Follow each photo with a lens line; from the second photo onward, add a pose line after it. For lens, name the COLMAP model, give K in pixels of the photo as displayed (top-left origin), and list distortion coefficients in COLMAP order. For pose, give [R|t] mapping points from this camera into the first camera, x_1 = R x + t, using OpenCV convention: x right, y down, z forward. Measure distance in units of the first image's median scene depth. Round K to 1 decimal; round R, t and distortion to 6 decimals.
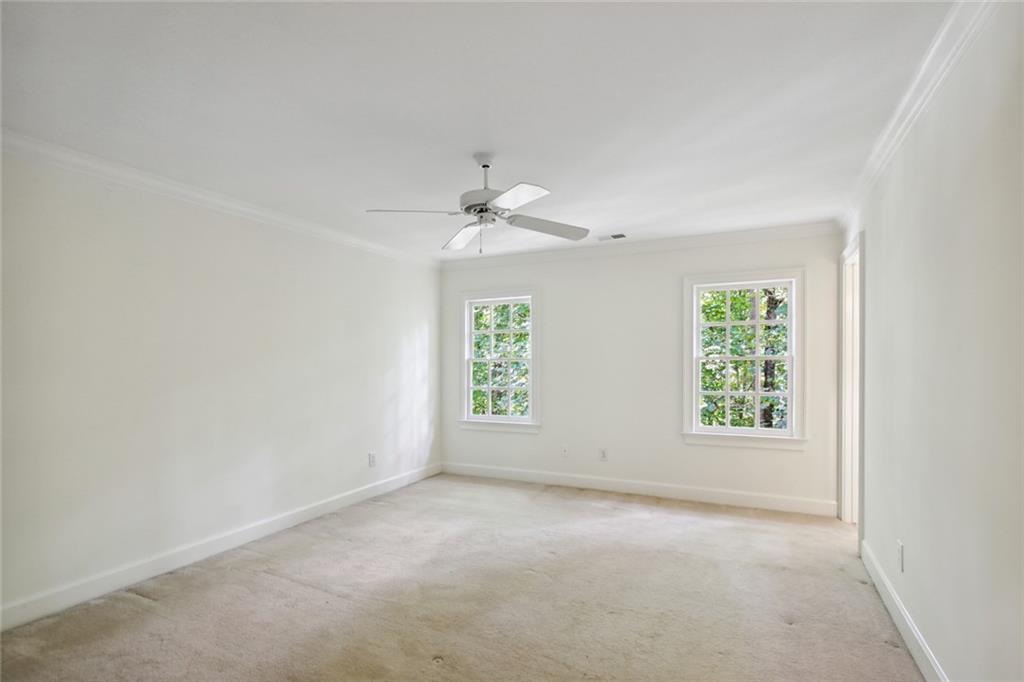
lens RADIAL K [[501.5, 0, 504.7], [0, 501.5, 362.0], [0, 0, 1]] dist [-0.001101, 0.000042]
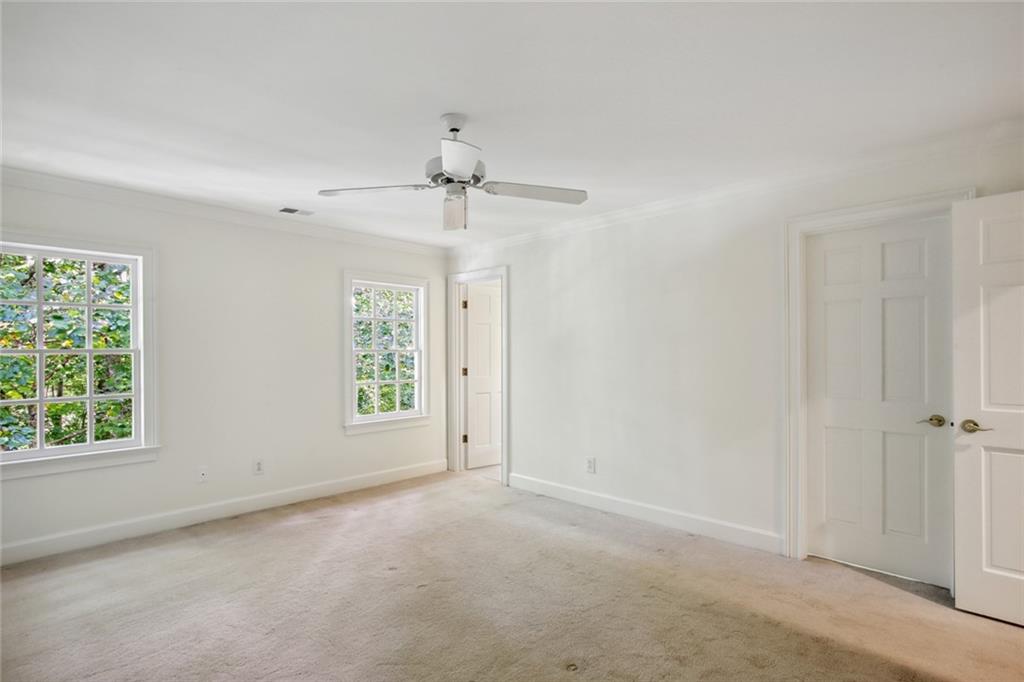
lens RADIAL K [[501.5, 0, 504.7], [0, 501.5, 362.0], [0, 0, 1]] dist [-0.001101, 0.000042]
pose [[0.316521, -0.015768, 0.948454, -0.535053], [0.003588, 0.999875, 0.015425, -0.000650], [-0.948579, -0.001479, 0.316538, 0.412667]]
